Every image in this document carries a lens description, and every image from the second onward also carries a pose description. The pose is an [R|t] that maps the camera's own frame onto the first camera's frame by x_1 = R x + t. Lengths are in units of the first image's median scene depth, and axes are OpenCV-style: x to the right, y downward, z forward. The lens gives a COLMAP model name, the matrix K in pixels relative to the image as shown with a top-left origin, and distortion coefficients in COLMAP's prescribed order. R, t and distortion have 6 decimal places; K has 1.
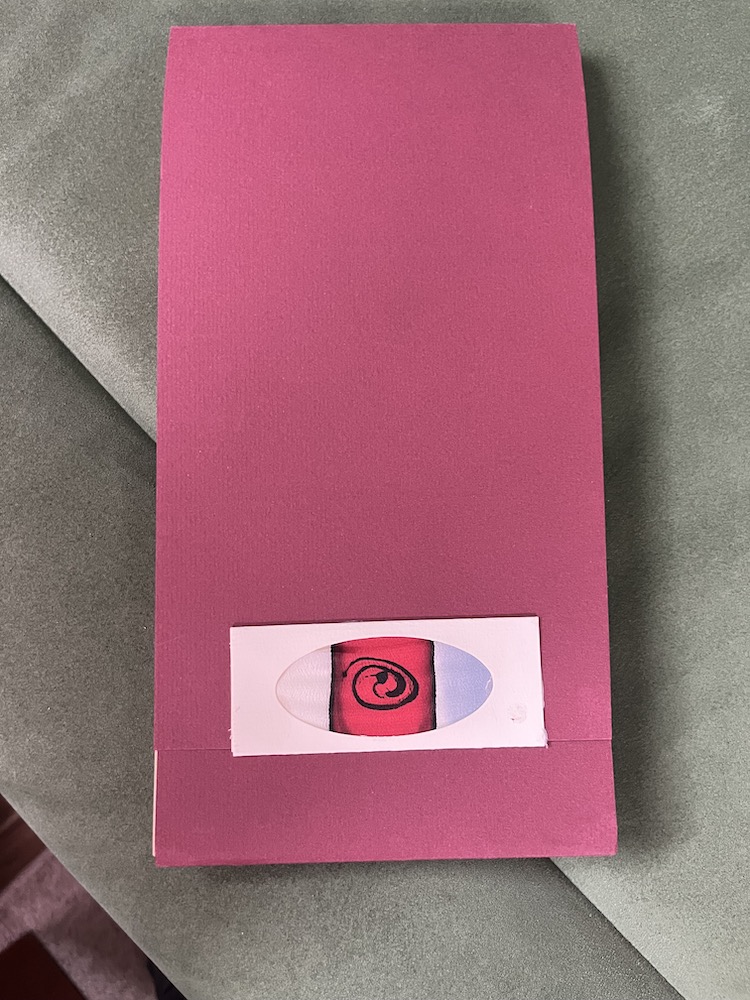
lens RADIAL K [[758.3, 0, 376.0], [0, 758.3, 496.0], [0, 0, 1]] dist [-0.006778, -0.003819]
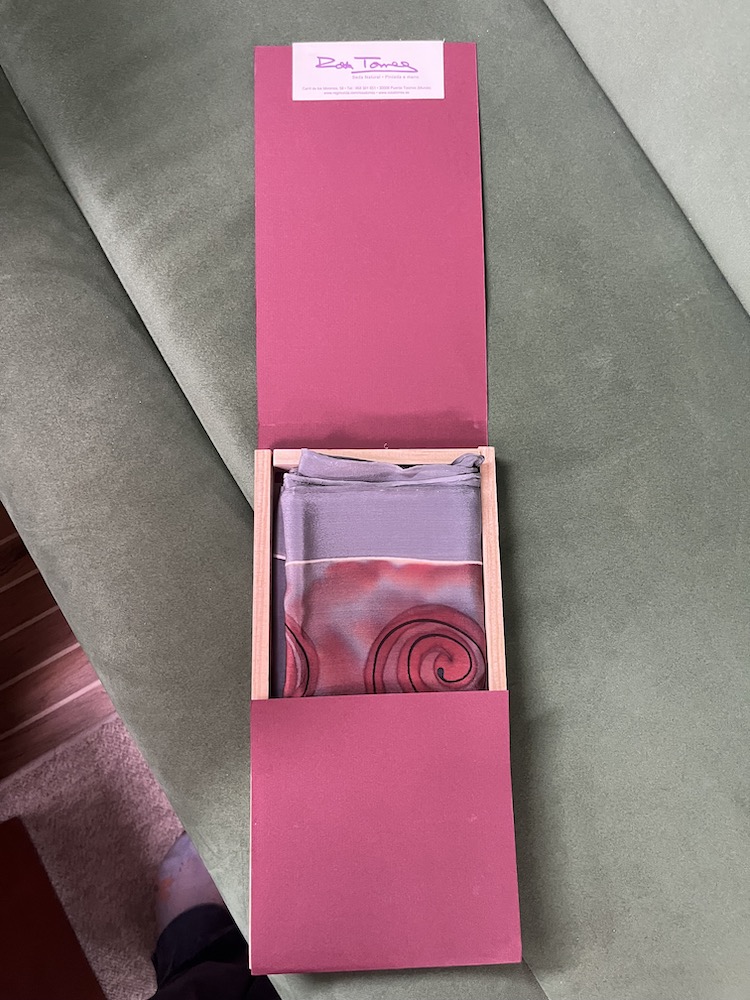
lens RADIAL K [[758.3, 0, 371.9], [0, 758.3, 503.9], [0, 0, 1]] dist [-0.006778, -0.003819]
pose [[0.976454, 0.215682, -0.004217, 0.017392], [-0.215710, 0.975993, -0.030113, -0.039582], [-0.002379, 0.030314, 0.999538, -0.672535]]
